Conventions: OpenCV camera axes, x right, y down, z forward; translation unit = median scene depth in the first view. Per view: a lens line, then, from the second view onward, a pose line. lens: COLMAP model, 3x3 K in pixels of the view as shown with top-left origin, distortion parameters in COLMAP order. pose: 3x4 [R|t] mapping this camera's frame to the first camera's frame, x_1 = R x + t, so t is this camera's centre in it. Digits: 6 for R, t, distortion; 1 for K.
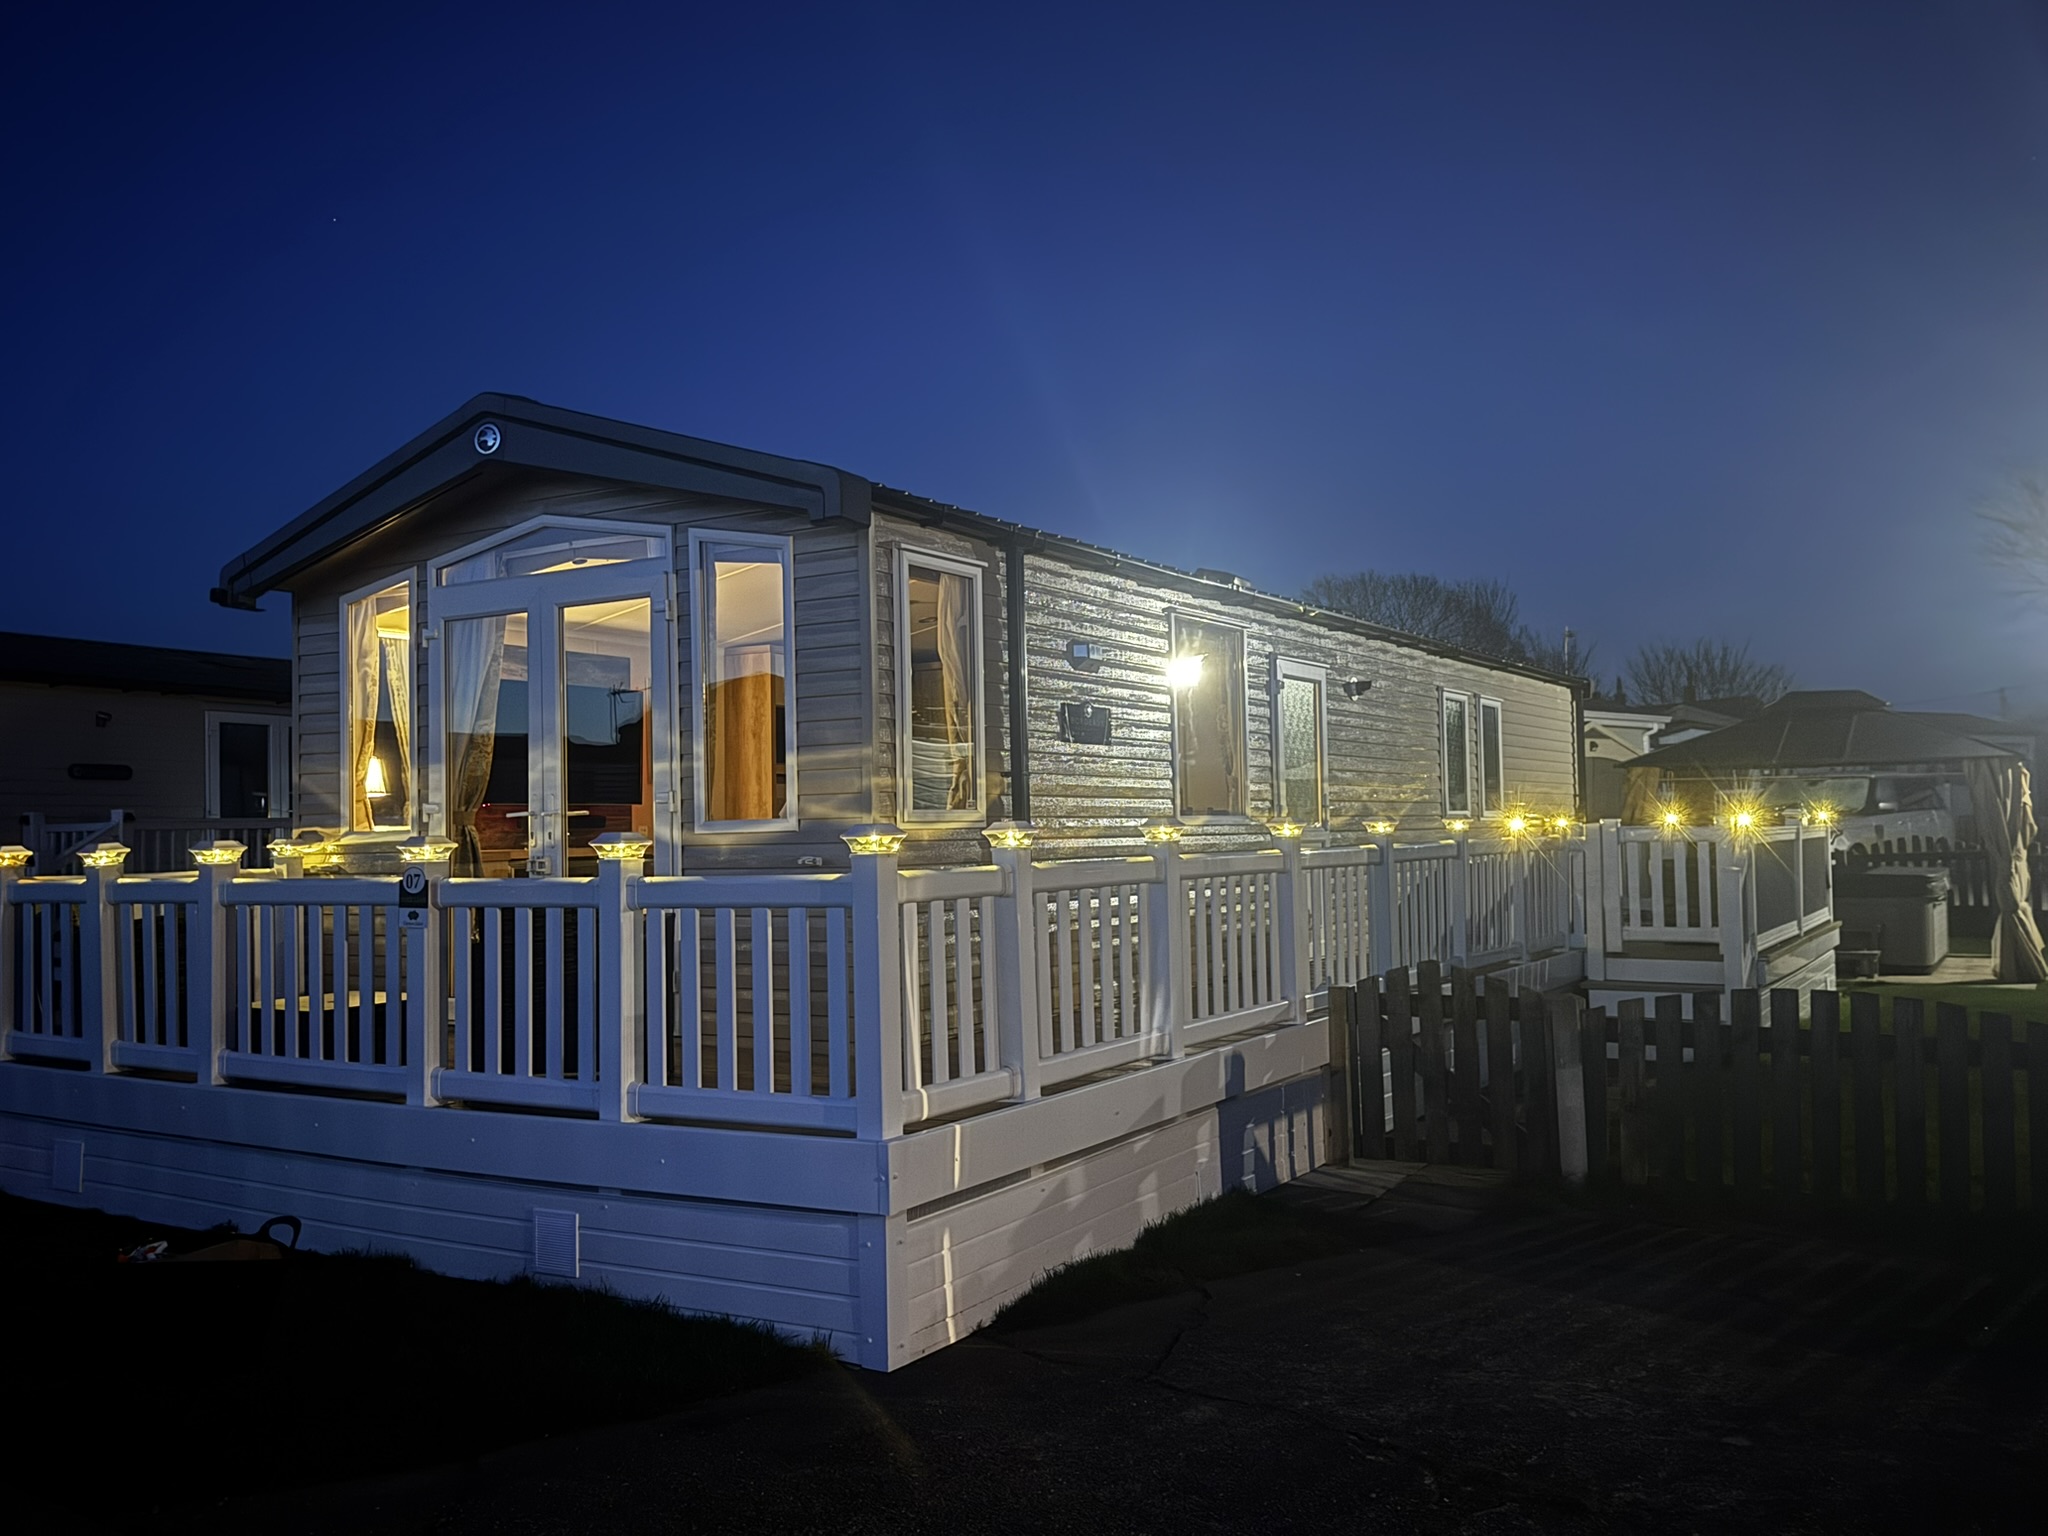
lens RADIAL K [[1702.5, 0, 1024.0], [0, 1702.5, 768.0], [0, 0, 1]] dist [0.007499, -0.052725]
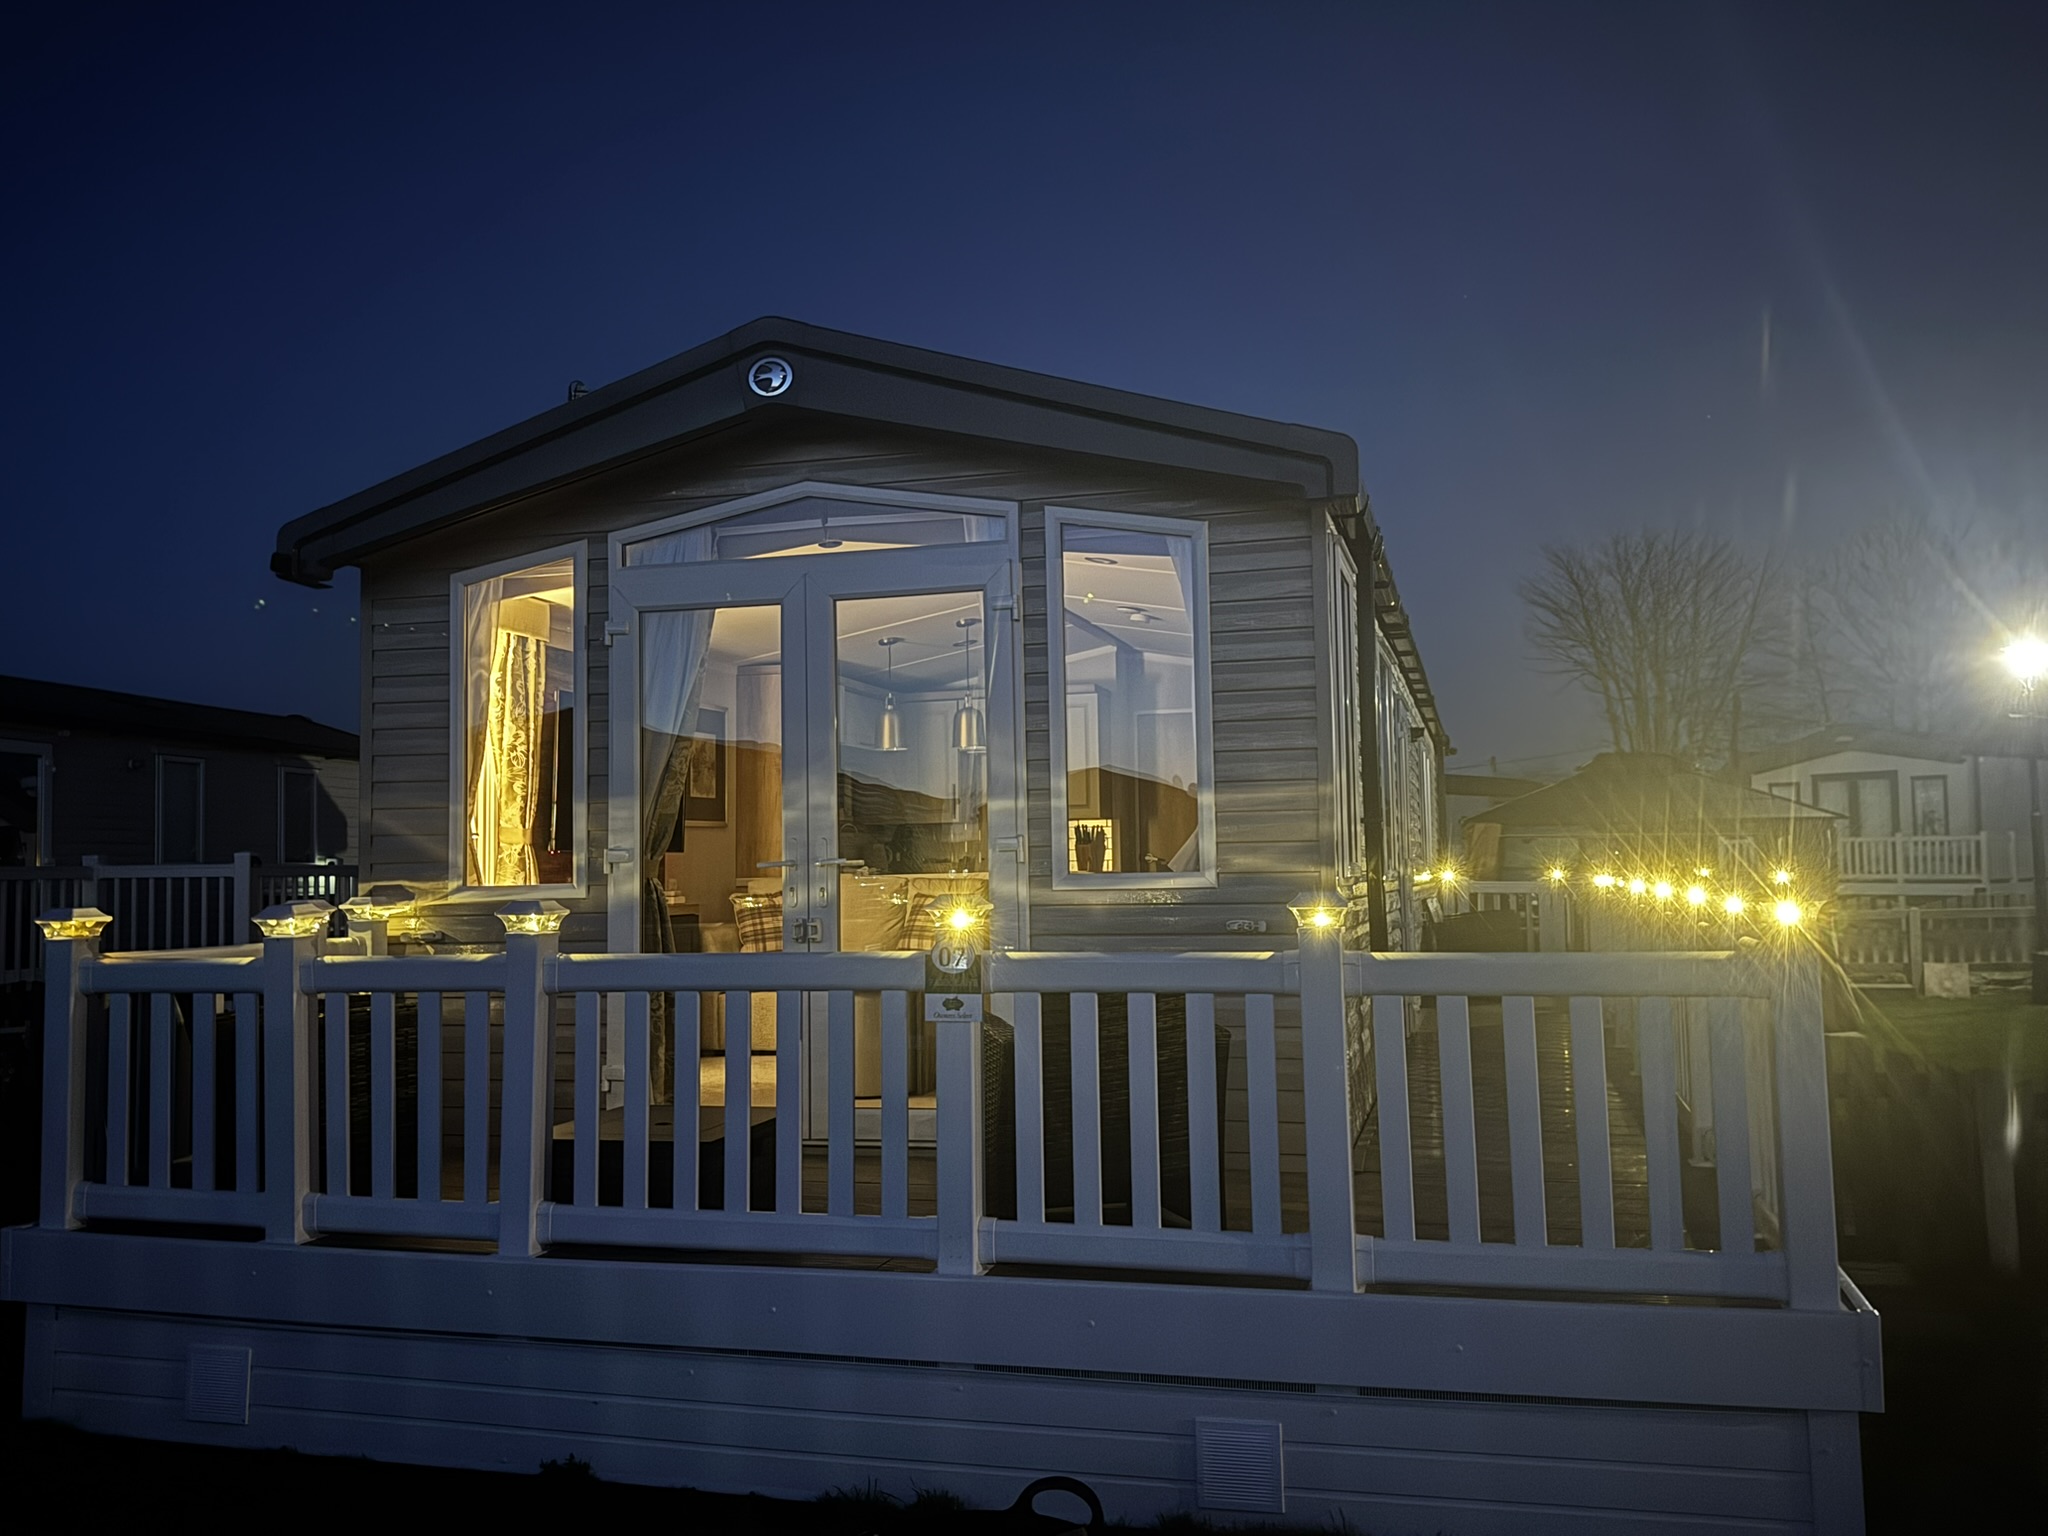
lens RADIAL K [[1765.9, 0, 1018.9], [0, 1765.9, 745.0], [0, 0, 1]] dist [0.152759, -0.241917]
pose [[0.969858, 0.022941, 0.242590, -0.396333], [-0.012984, 0.999009, -0.042565, 0.006070], [-0.243327, 0.038132, 0.969195, 0.196765]]
